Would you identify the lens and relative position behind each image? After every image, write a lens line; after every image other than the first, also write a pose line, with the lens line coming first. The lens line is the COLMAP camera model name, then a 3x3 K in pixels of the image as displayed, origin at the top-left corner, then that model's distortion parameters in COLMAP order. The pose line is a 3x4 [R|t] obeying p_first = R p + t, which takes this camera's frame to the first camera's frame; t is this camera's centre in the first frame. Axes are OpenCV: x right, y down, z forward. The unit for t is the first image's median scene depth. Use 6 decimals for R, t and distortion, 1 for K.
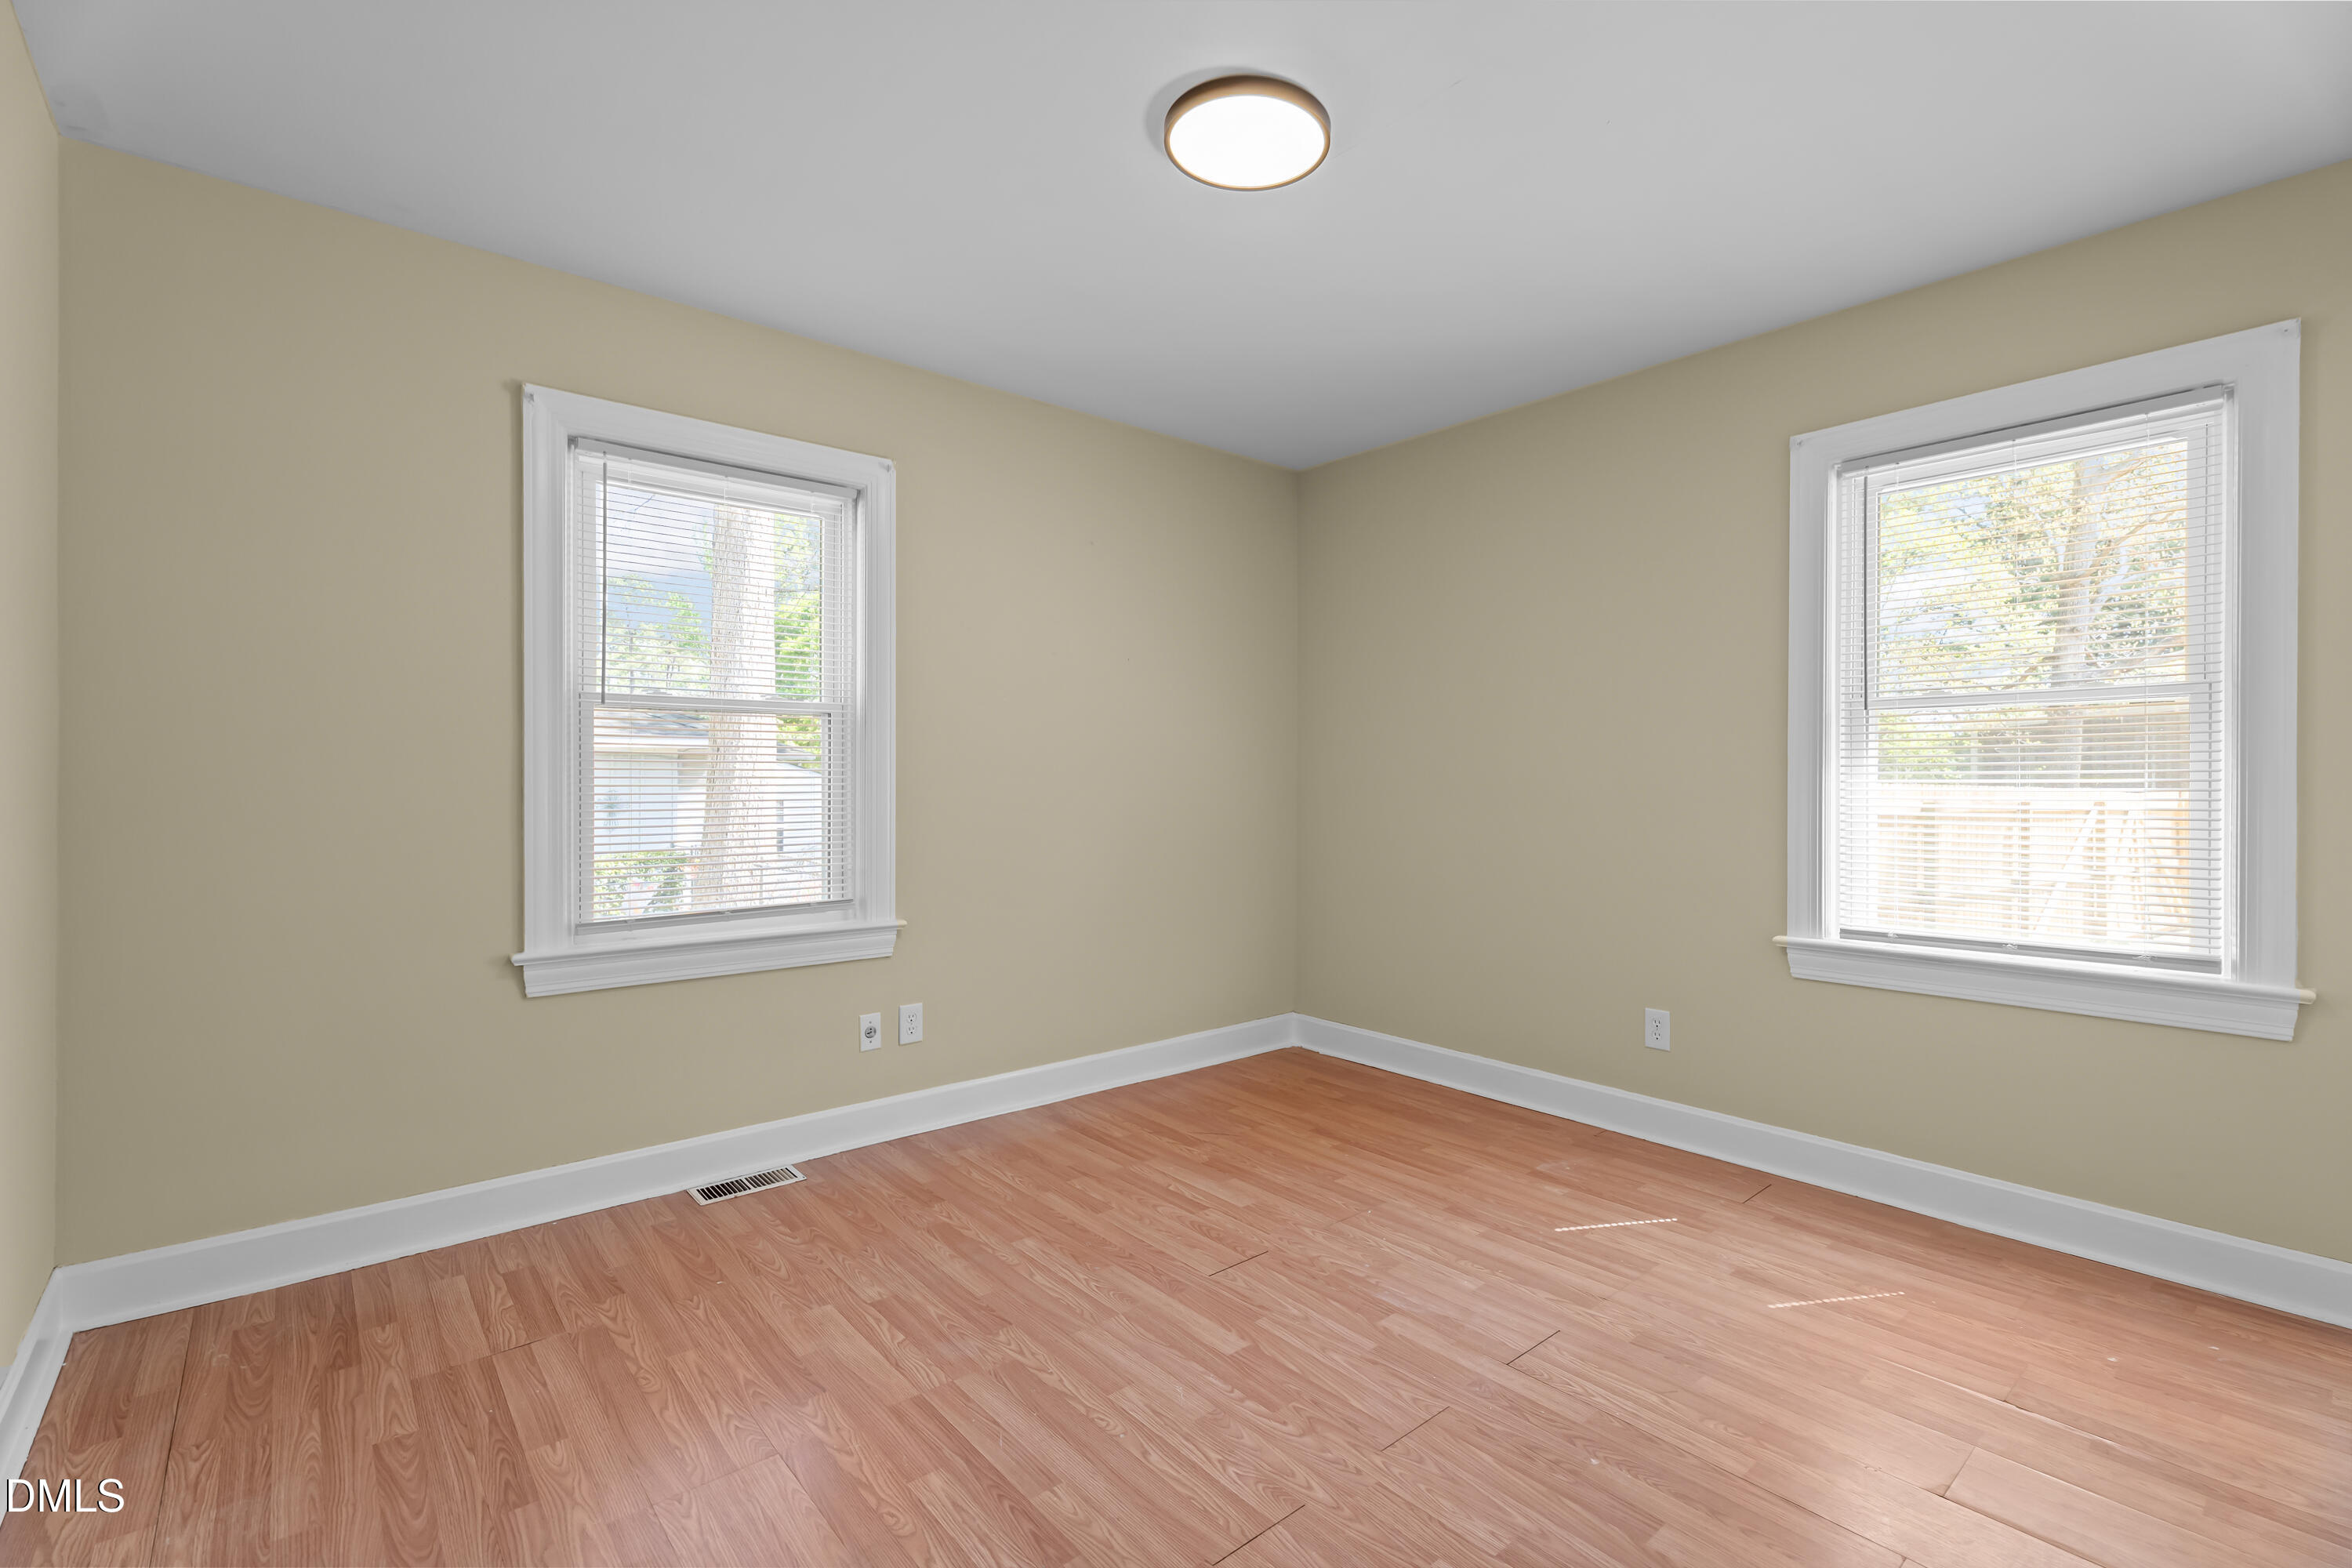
lens RADIAL K [[1028.5, 0, 1172.4], [0, 1028.5, 770.4], [0, 0, 1]] dist [-0.008147, -0.000452]
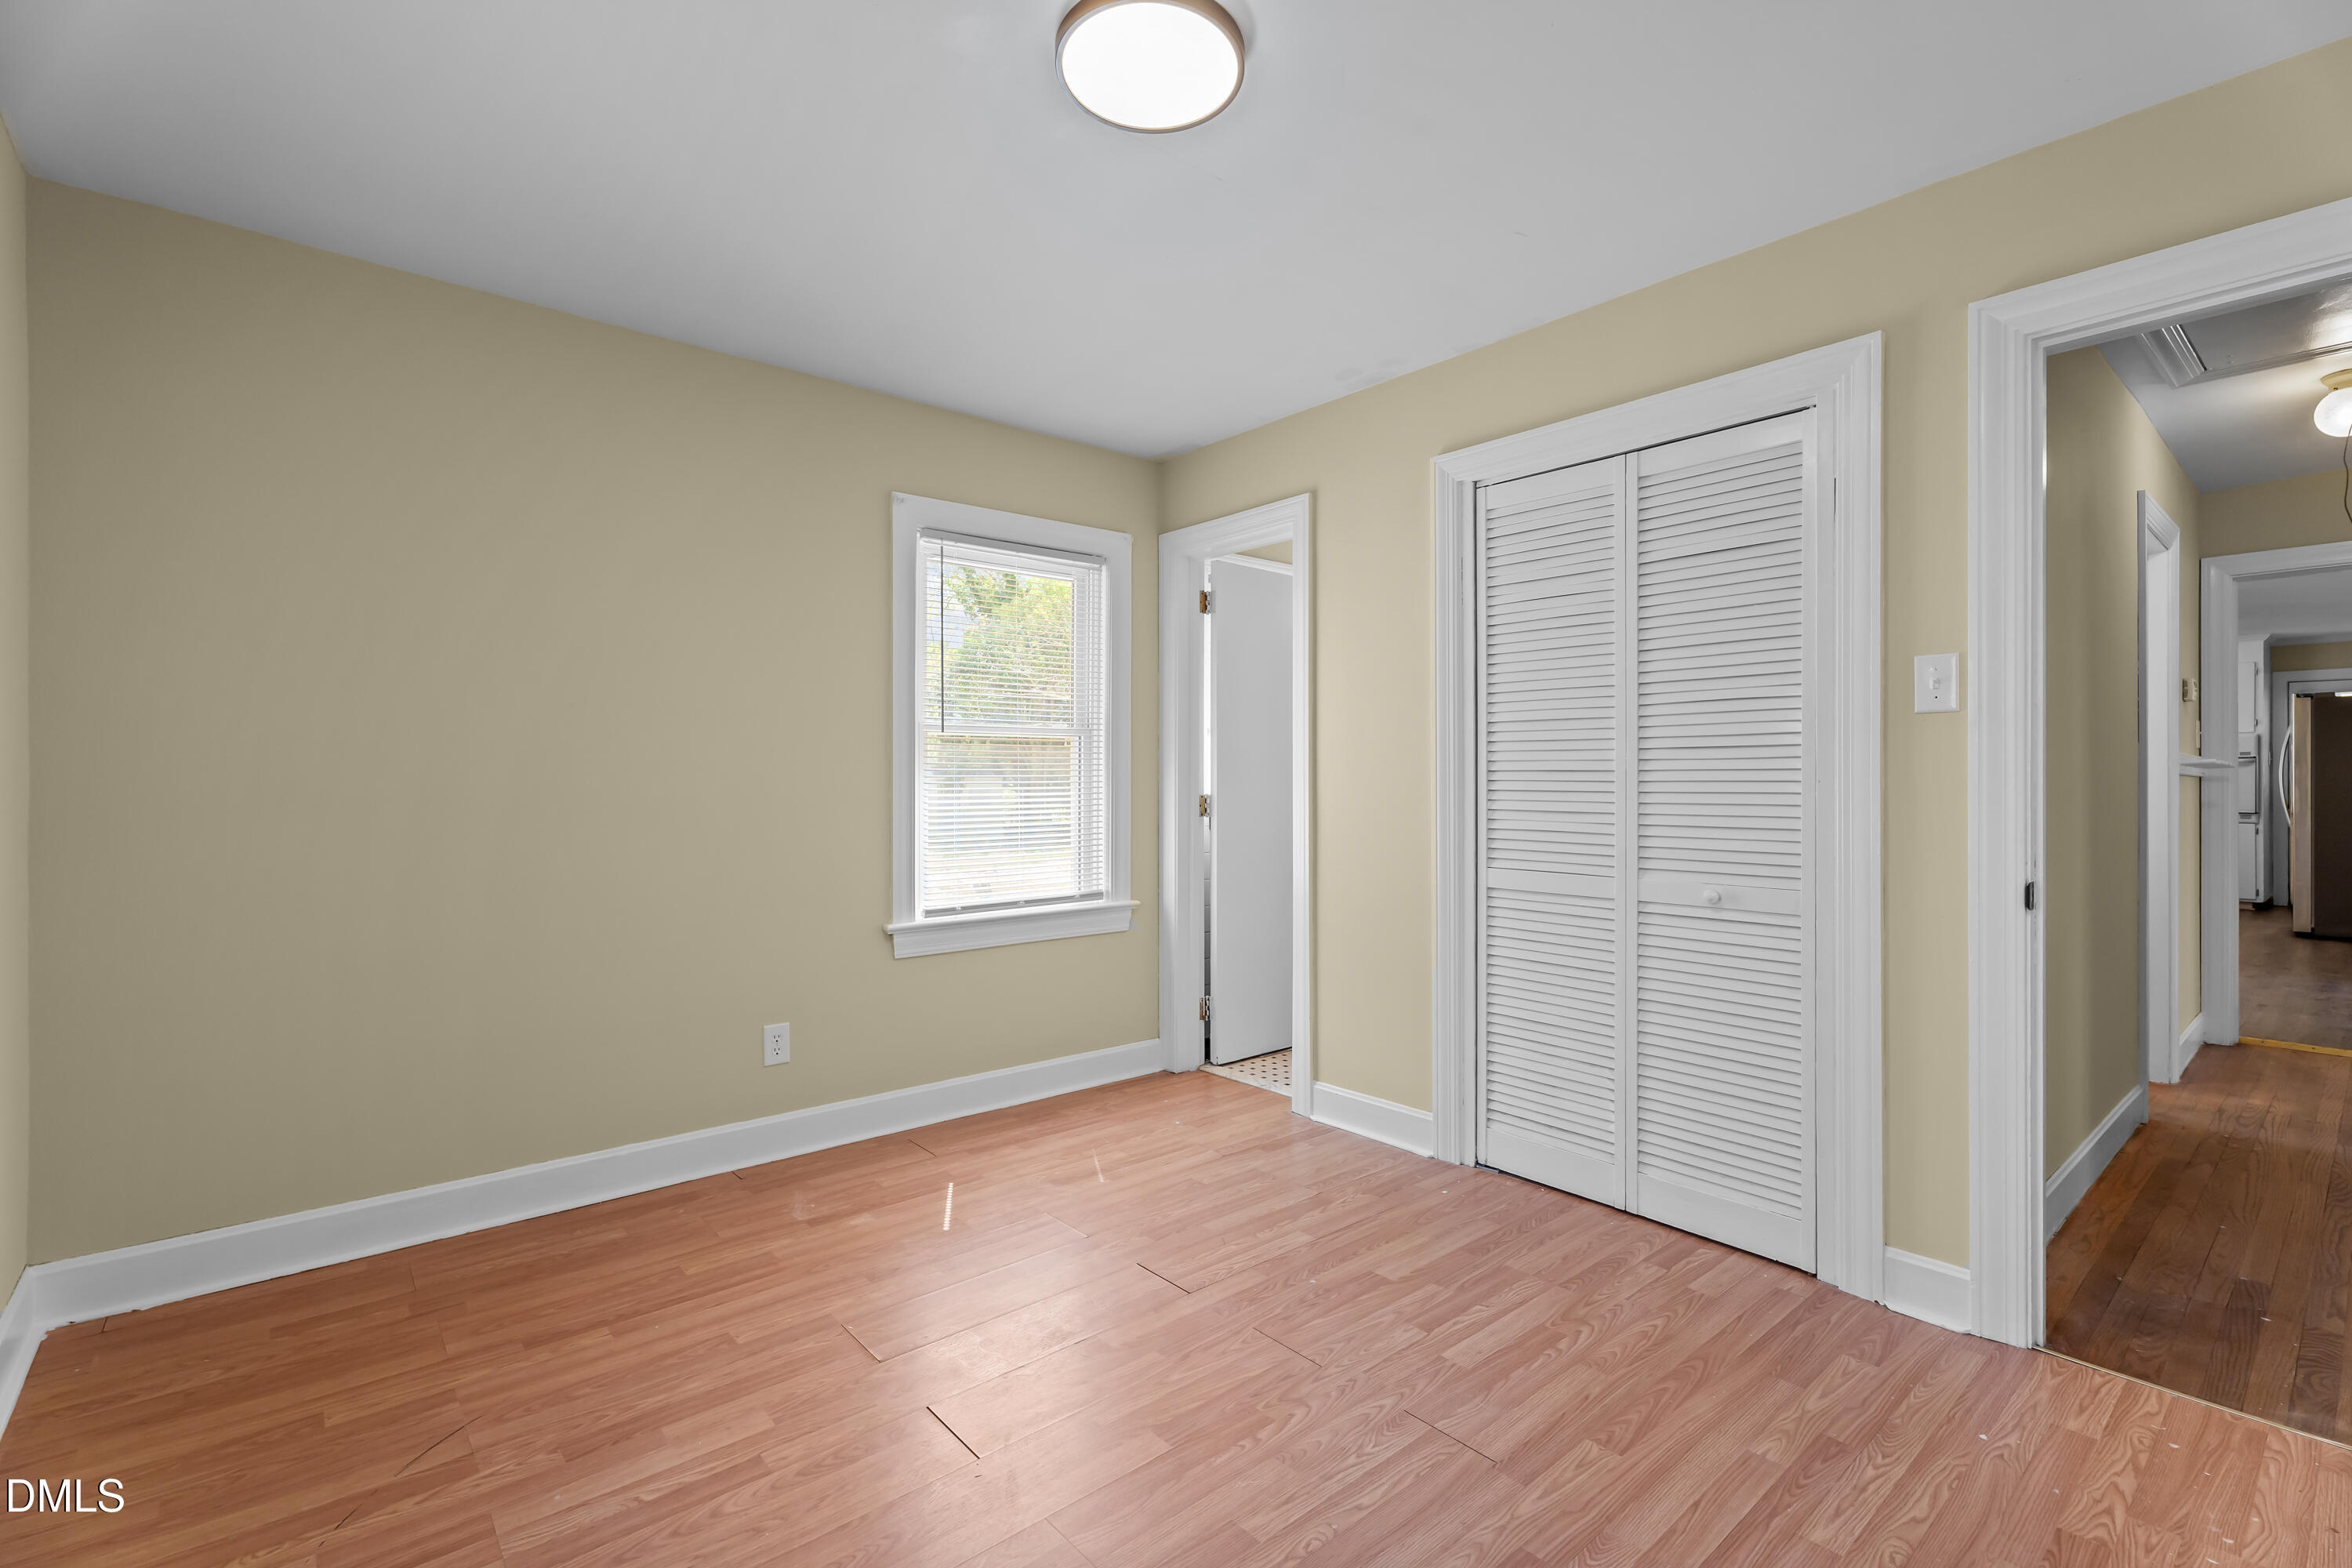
lens RADIAL K [[1043.2, 0, 1176.0], [0, 1043.2, 784.0], [0, 0, 1]] dist [-0.002538, -0.000011]
pose [[0.000227, -0.003440, 0.999994, -0.742752], [-0.005234, 0.999980, 0.003441, -0.001791], [-0.999986, -0.005235, 0.000209, 0.885351]]
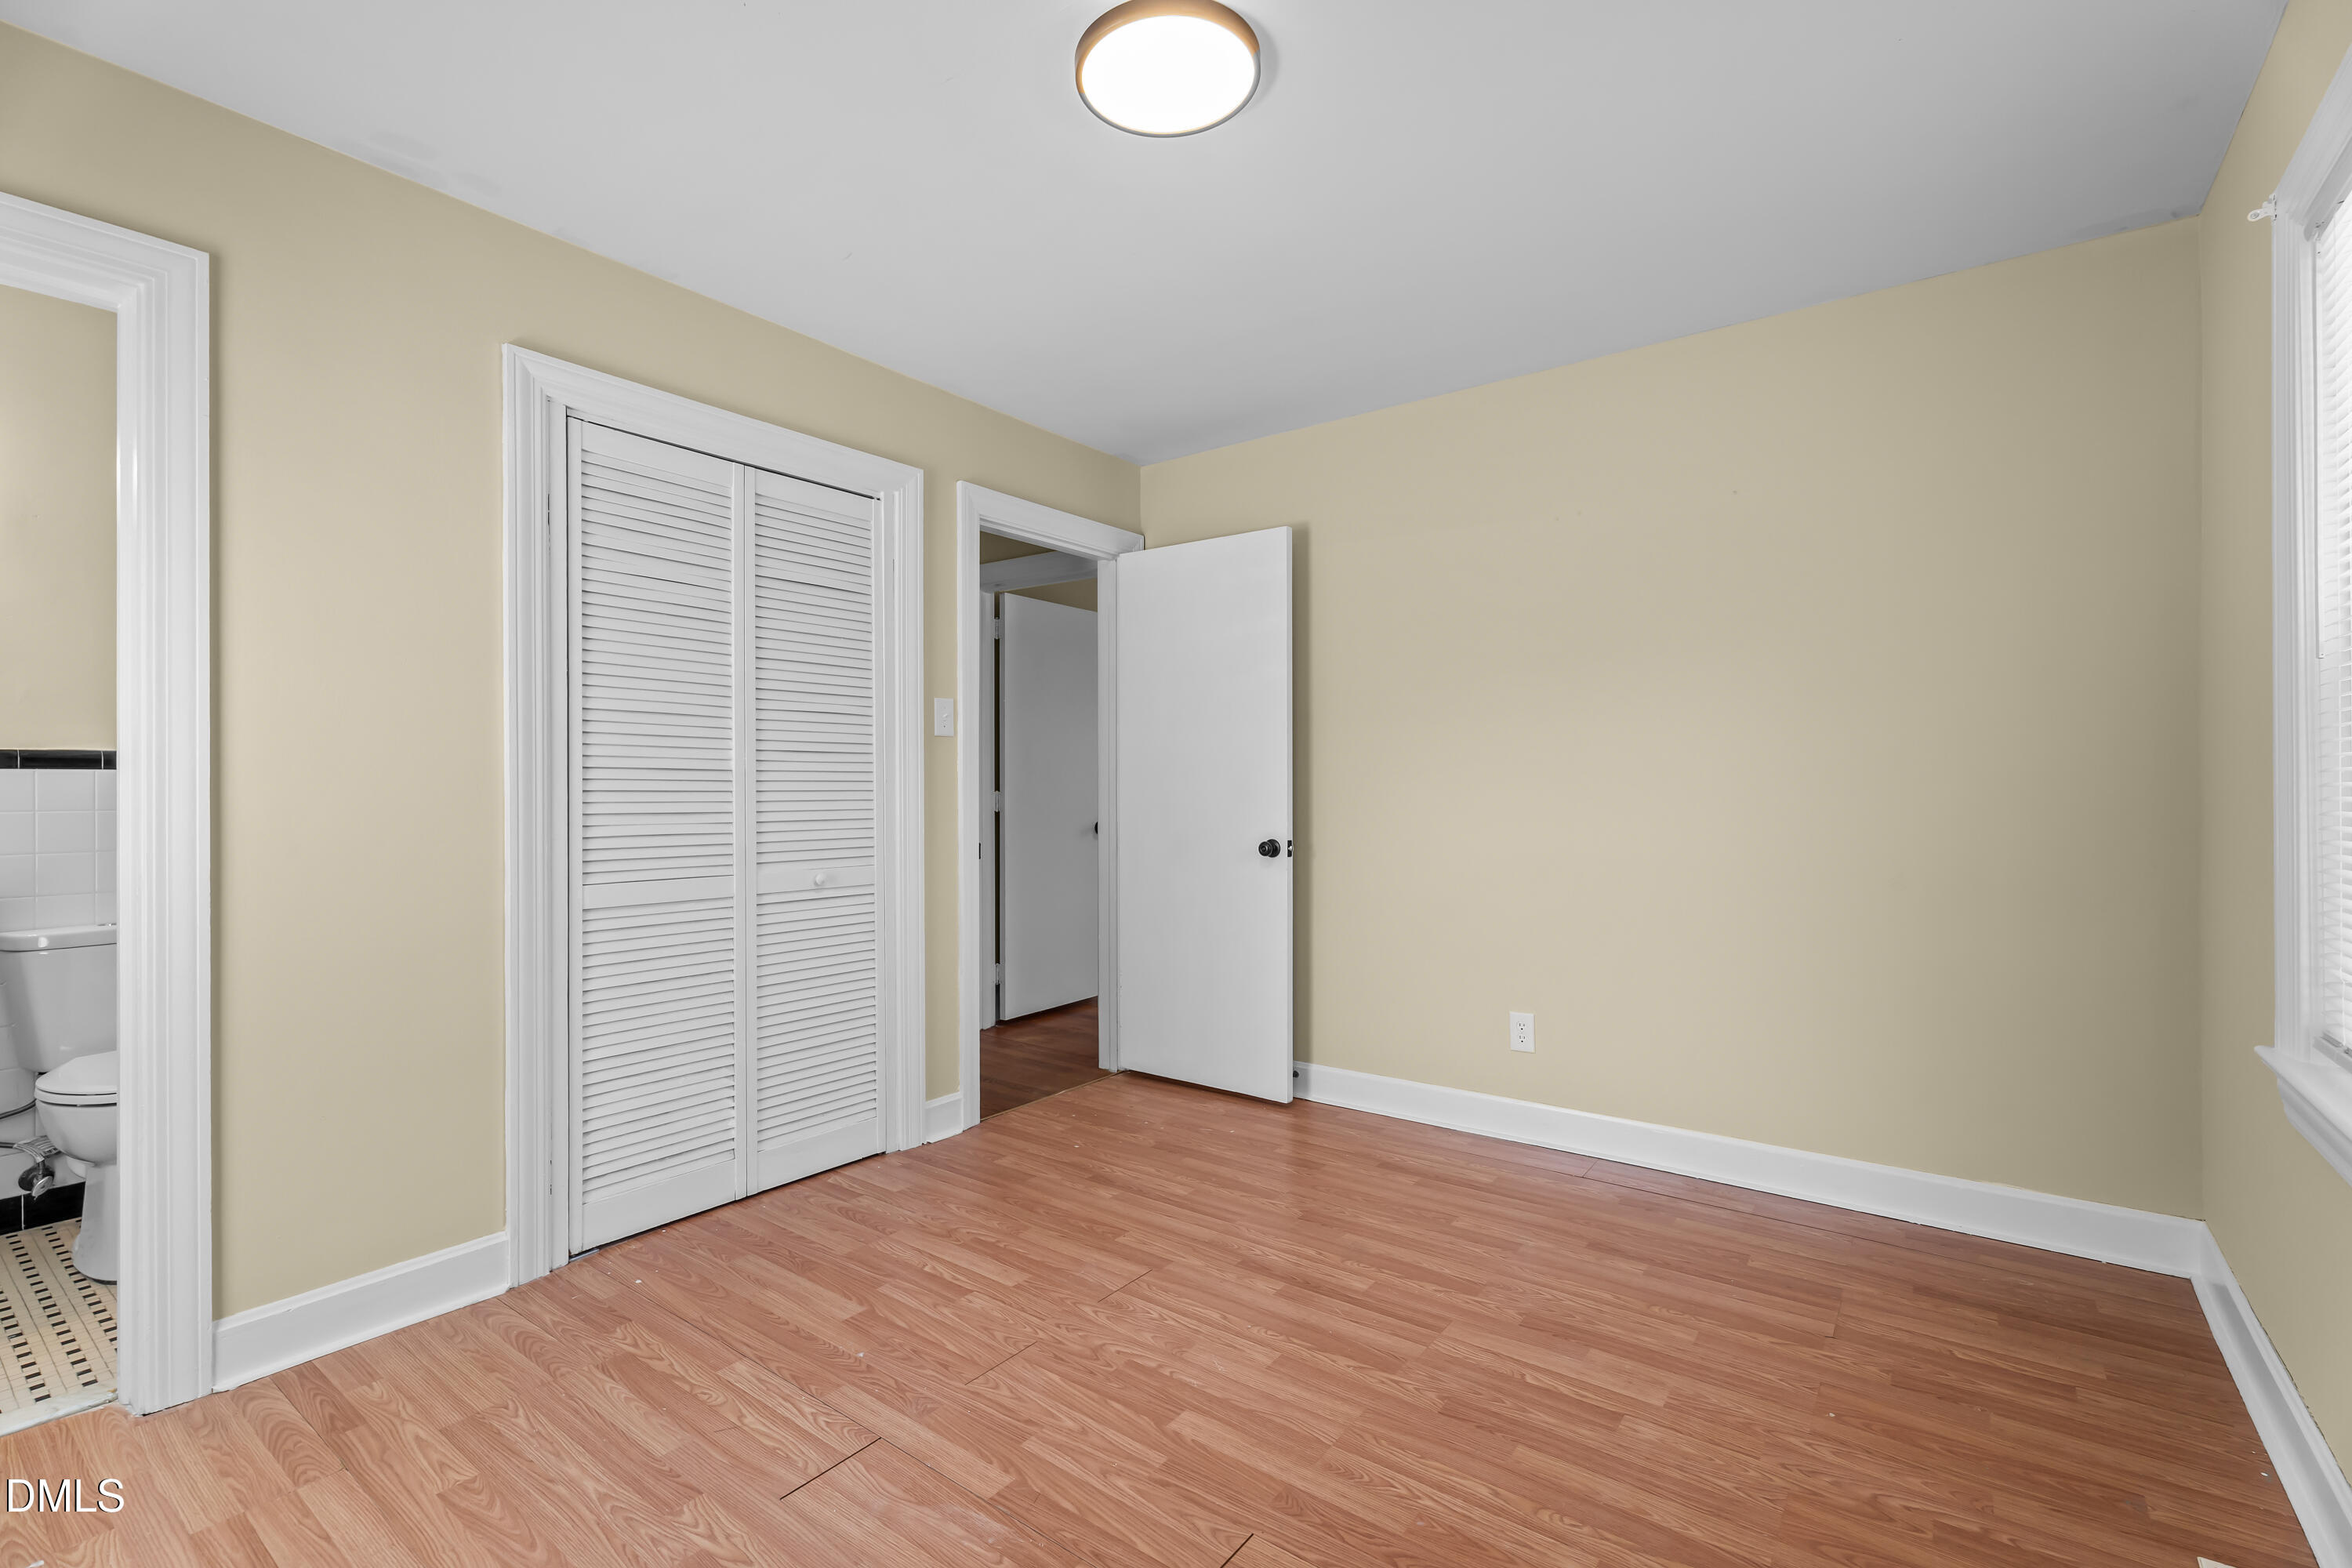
lens RADIAL K [[1043.2, 0, 1176.0], [0, 1043.2, 784.0], [0, 0, 1]] dist [-0.002538, -0.000011]
pose [[-0.974352, -0.000027, -0.225031, 0.243426], [0.002156, 0.999953, -0.009455, 0.013364], [0.225020, -0.009697, -0.974306, 1.699107]]
